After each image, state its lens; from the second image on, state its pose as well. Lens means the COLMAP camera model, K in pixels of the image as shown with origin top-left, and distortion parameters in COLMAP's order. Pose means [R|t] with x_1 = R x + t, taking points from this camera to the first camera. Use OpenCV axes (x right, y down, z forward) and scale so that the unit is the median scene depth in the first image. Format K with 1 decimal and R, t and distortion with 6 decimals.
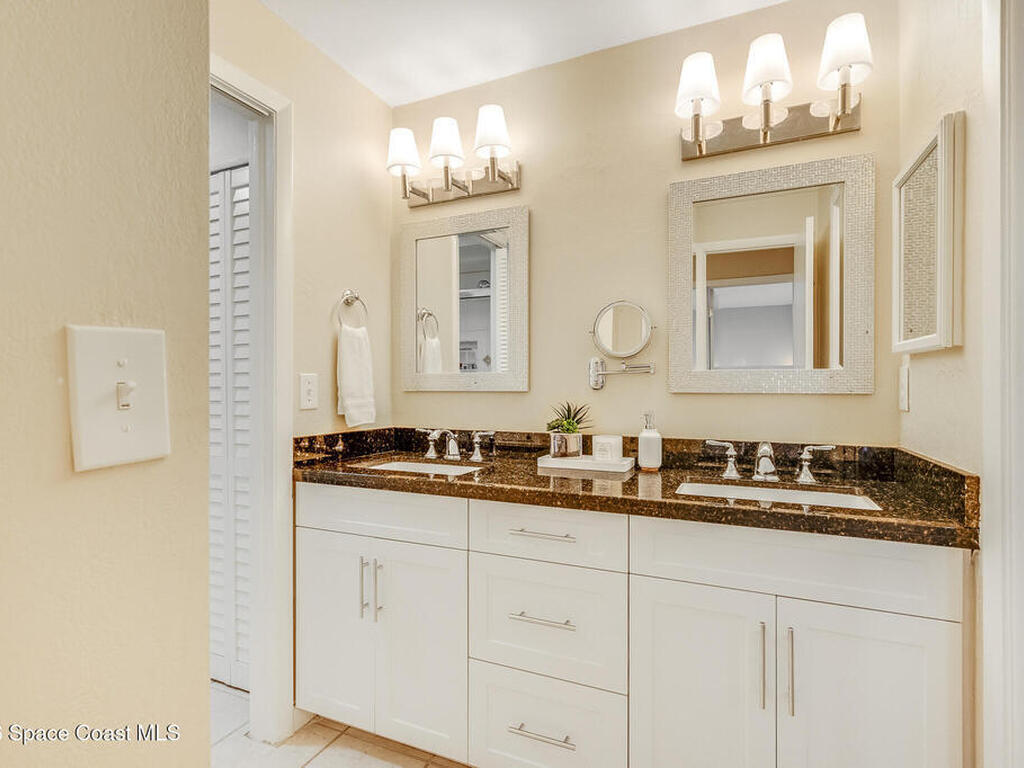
lens RADIAL K [[497.0, 0, 513.5], [0, 497.0, 383.4], [0, 0, 1]] dist [0.004414, 0.002308]
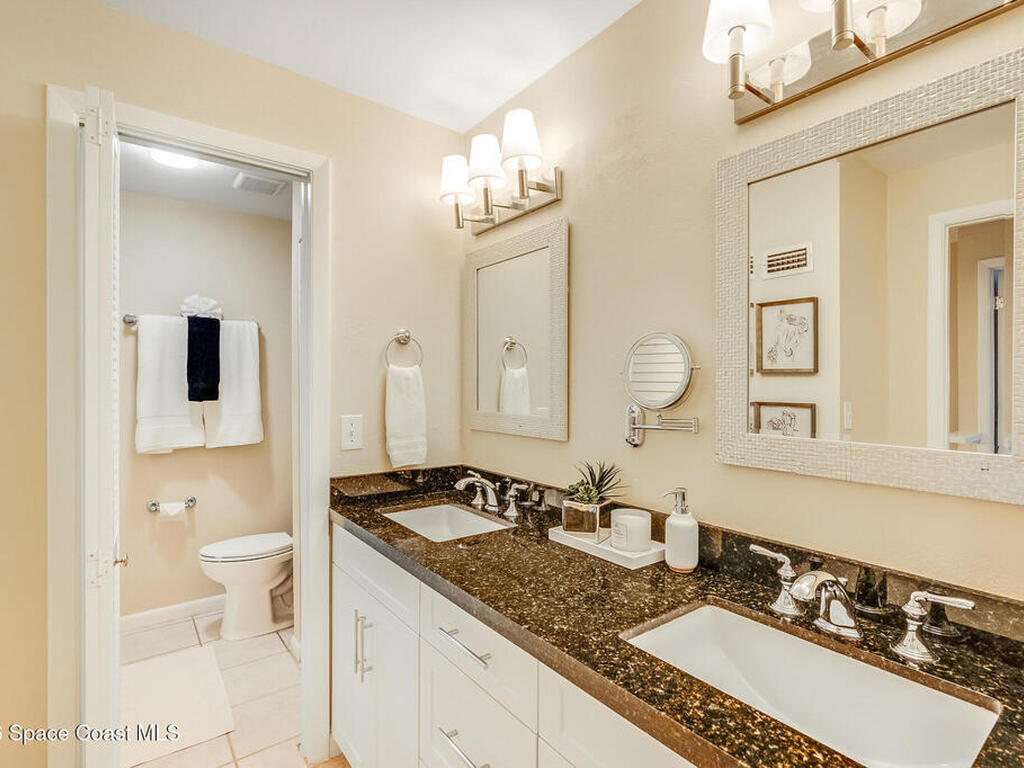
lens RADIAL K [[497.0, 0, 512.8], [0, 497.0, 385.4], [0, 0, 1]] dist [0.004414, 0.002308]
pose [[0.885190, 0.005547, -0.465196, 0.338297], [-0.004245, 0.999984, 0.003846, -0.080650], [0.465210, -0.001429, 0.885199, 0.221030]]
